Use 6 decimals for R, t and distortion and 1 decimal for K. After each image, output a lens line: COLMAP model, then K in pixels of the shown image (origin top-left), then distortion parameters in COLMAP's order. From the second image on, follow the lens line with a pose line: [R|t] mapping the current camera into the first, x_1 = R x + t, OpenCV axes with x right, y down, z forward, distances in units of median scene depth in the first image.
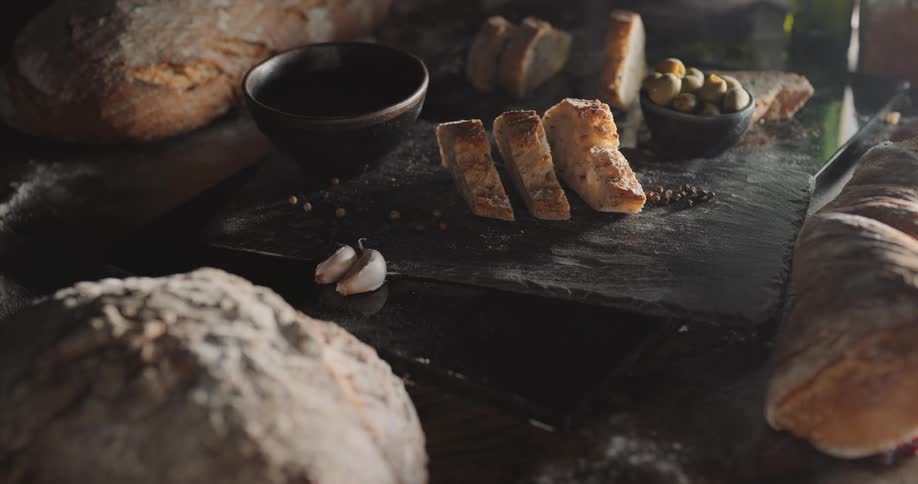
lens RADIAL K [[1544.3, 0, 459.0], [0, 1544.3, 242.0], [0, 0, 1]] dist [0.014382, 0.097407]
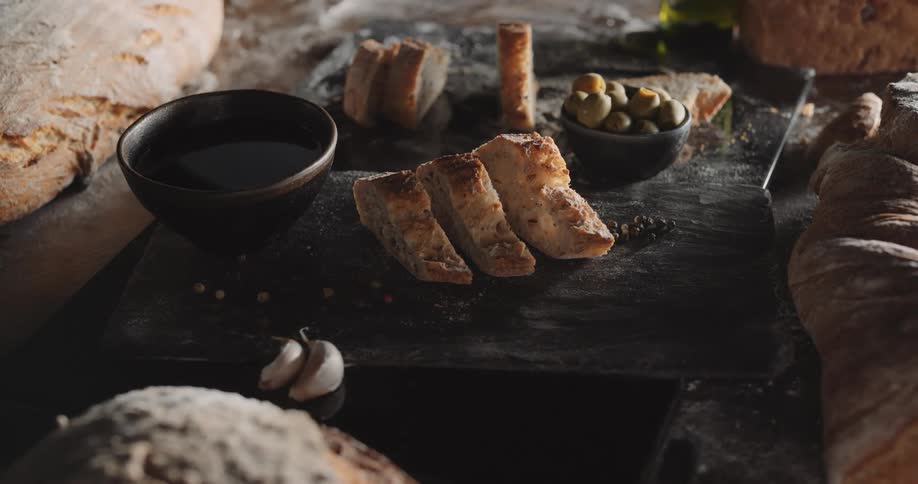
lens RADIAL K [[1544.3, 0, 459.0], [0, 1544.3, 242.0], [0, 0, 1]] dist [0.014382, 0.097407]
pose [[0.973294, -0.120078, 0.195655, -0.135246], [0.116143, 0.992733, 0.031505, -0.063926], [-0.198016, -0.007940, 0.980167, 0.148383]]
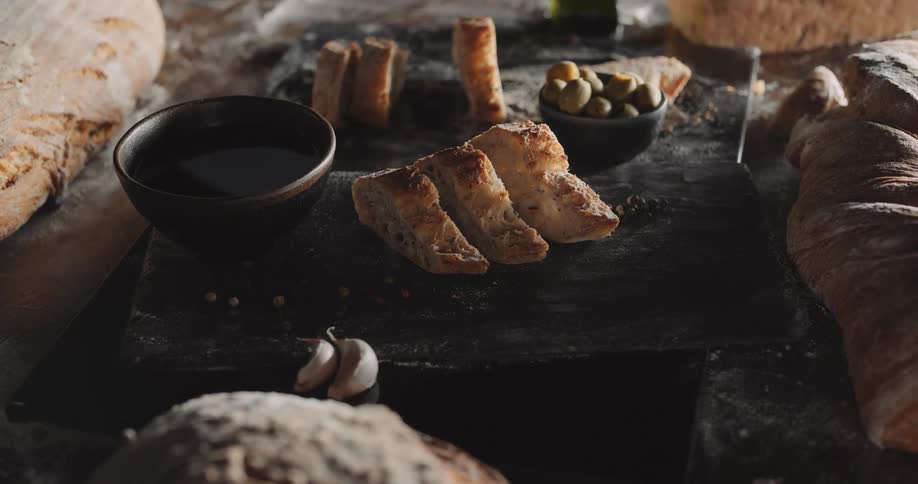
lens RADIAL K [[1544.3, 0, 459.0], [0, 1544.3, 242.0], [0, 0, 1]] dist [0.014382, 0.097407]
pose [[0.934598, -0.183946, 0.304452, -0.237546], [0.179740, 0.982815, 0.042043, -0.069183], [-0.306953, 0.015429, 0.951600, 0.167567]]
